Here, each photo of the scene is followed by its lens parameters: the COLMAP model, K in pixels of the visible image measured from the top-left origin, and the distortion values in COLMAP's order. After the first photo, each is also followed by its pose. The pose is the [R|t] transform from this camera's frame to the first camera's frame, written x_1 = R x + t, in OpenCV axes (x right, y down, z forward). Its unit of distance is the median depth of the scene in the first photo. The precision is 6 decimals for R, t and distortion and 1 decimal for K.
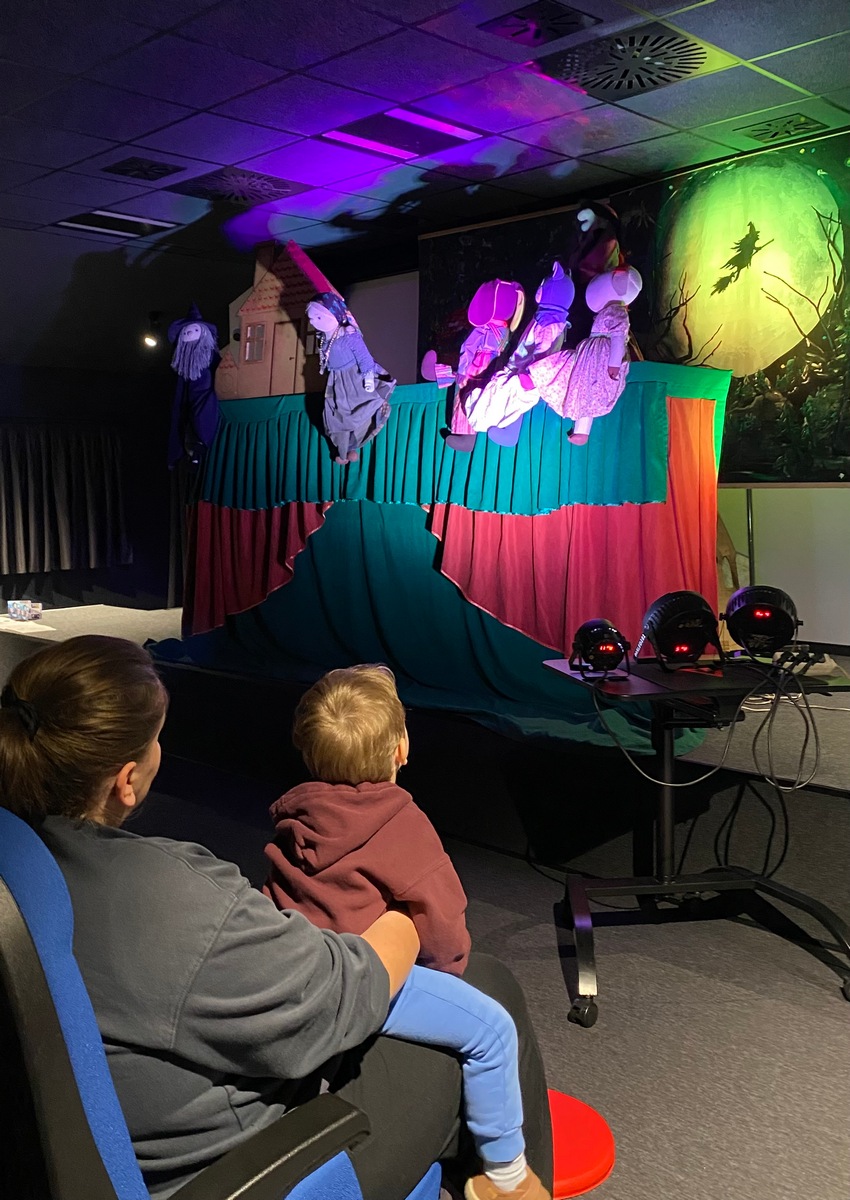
lens RADIAL K [[1163.6, 0, 453.8], [0, 1163.6, 626.1], [0, 0, 1]] dist [0.064211, -0.201757]
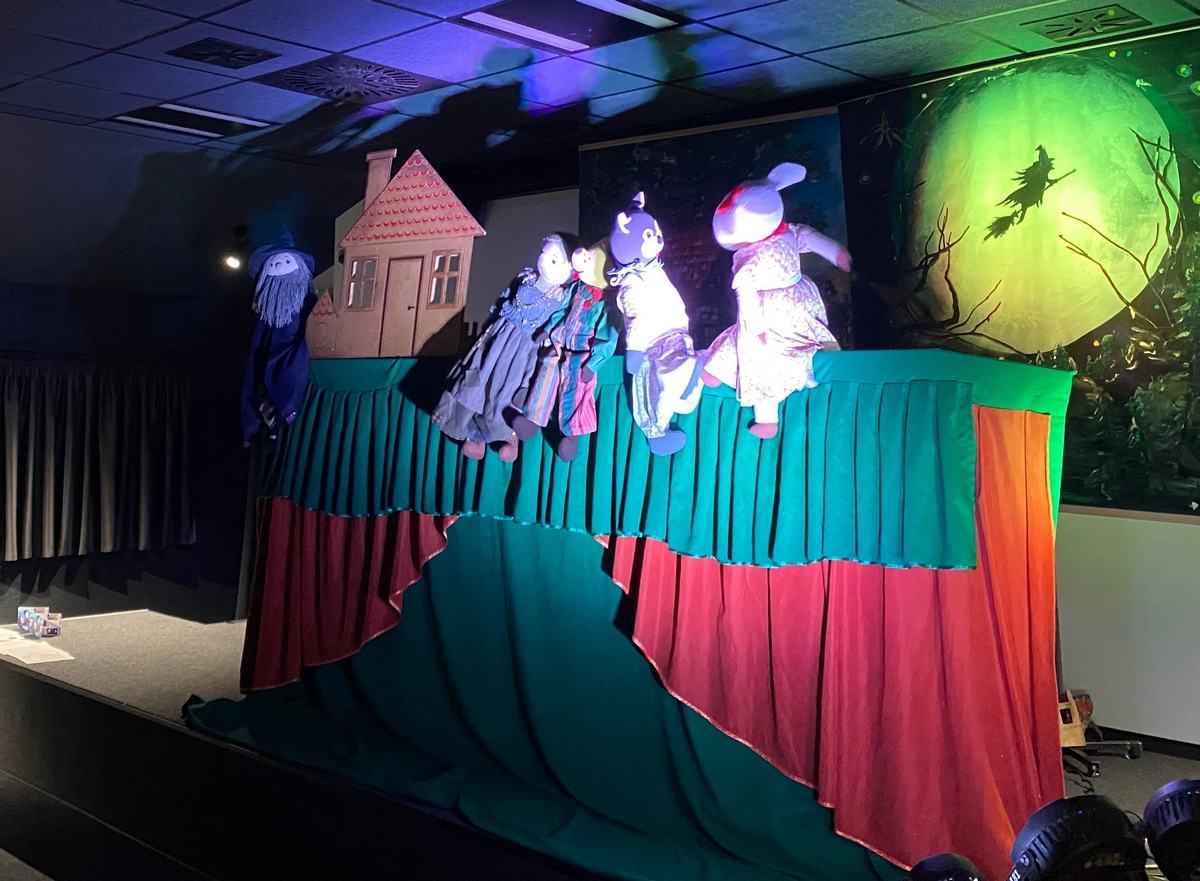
lens RADIAL K [[1379.3, 0, 600.0], [0, 1379.3, 440.5], [0, 0, 1]] dist [-0.004503, -0.013972]
pose [[0.999660, 0.025676, 0.004622, -0.023113], [-0.025049, 0.994167, -0.104899, -0.061272], [-0.007288, 0.104748, 0.994472, 0.154265]]
